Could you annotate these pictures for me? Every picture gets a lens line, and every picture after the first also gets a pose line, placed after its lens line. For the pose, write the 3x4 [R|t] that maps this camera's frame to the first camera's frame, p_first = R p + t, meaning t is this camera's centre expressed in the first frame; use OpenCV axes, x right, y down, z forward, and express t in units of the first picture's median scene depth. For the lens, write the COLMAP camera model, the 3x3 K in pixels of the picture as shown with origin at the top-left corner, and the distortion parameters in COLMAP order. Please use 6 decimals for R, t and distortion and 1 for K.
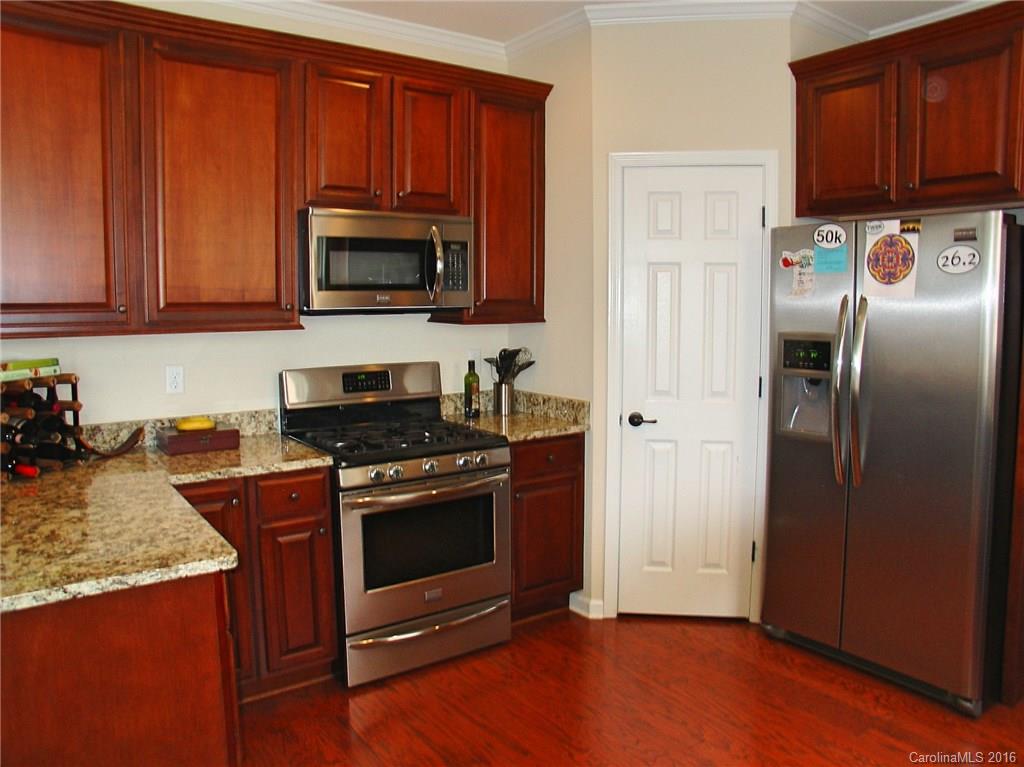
lens RADIAL K [[758.8, 0, 511.1], [0, 758.8, 362.1], [0, 0, 1]] dist [-0.179520, 0.127260]
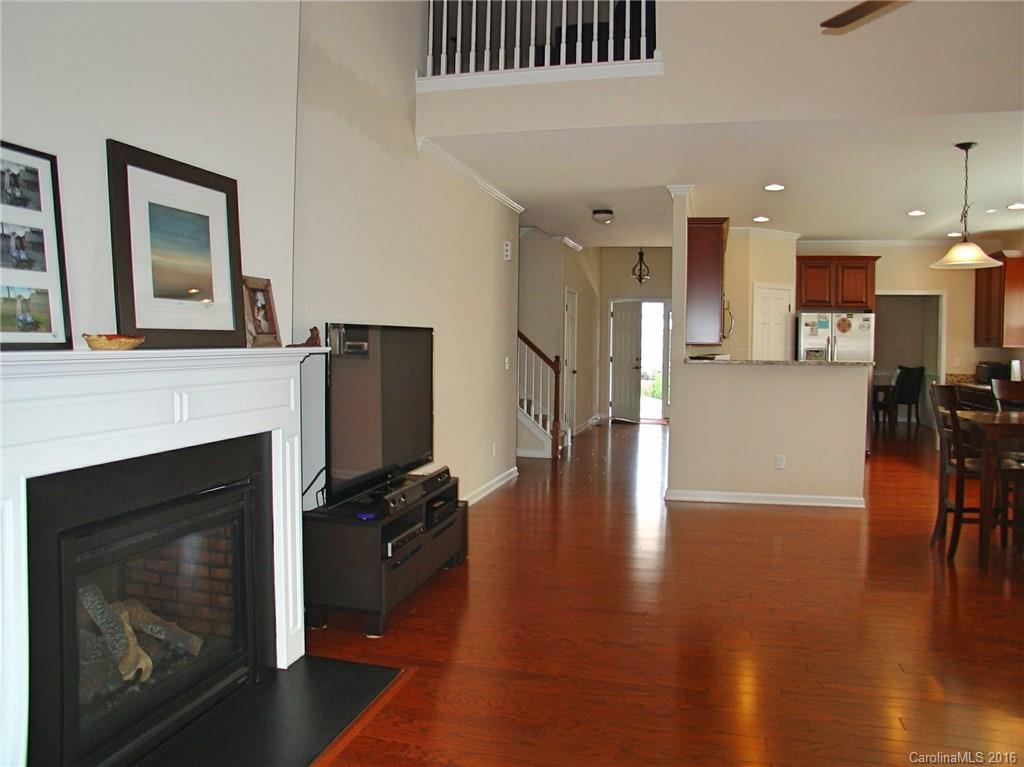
lens RADIAL K [[758.8, 0, 511.1], [0, 758.8, 362.1], [0, 0, 1]] dist [-0.179520, 0.127260]
pose [[0.746677, -0.009228, 0.665123, -2.429971], [0.042526, 0.998520, -0.033887, 0.065736], [-0.663826, 0.053588, 0.745965, -0.421857]]
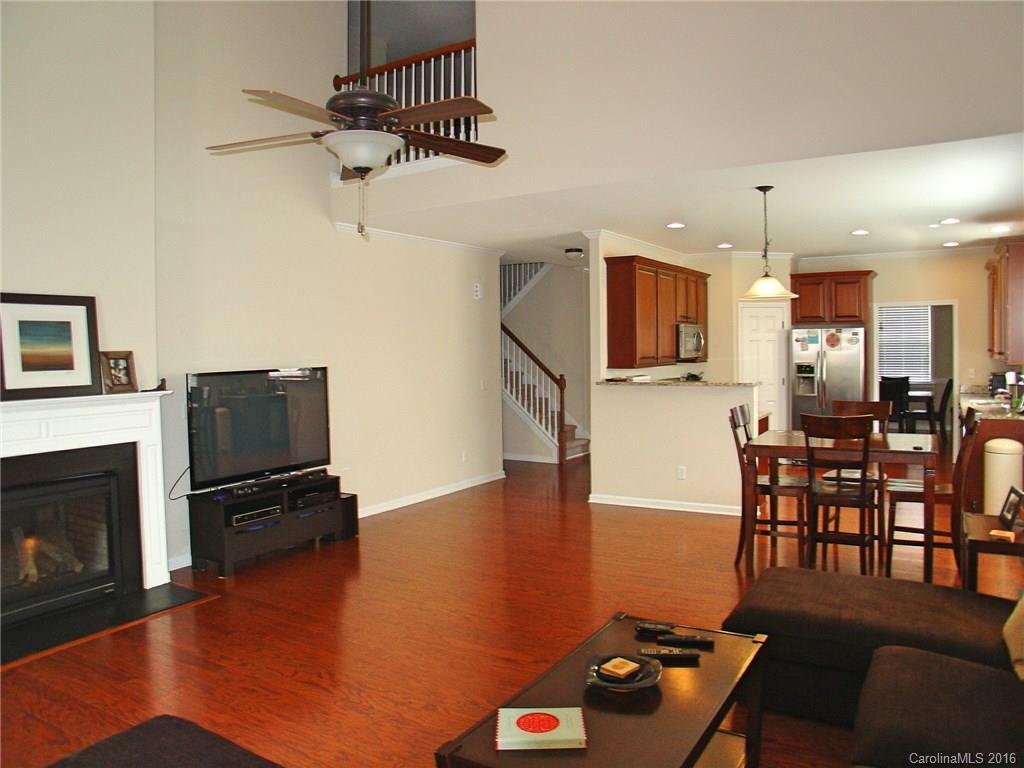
lens RADIAL K [[752.7, 0, 541.7], [0, 752.7, 373.7], [0, 0, 1]] dist [-0.107169, 0.004216]
pose [[0.902976, -0.029889, 0.428651, -1.875632], [0.049390, 0.998186, -0.034441, 0.058410], [-0.426844, 0.052270, 0.902813, -1.317102]]
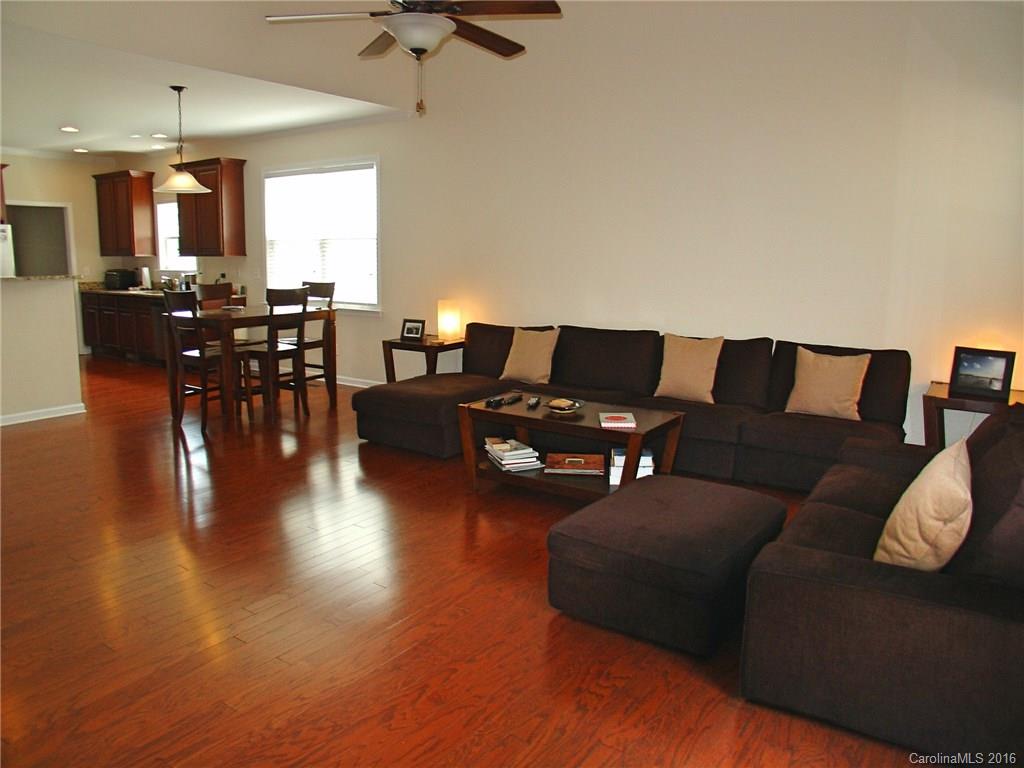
lens RADIAL K [[758.8, 0, 511.1], [0, 758.8, 362.6], [0, 0, 1]] dist [-0.179520, 0.127260]
pose [[-0.388225, -0.138665, 0.911073, -2.783421], [0.066665, 0.981799, 0.177837, 0.000593], [-0.919150, 0.129777, -0.371915, 0.071887]]
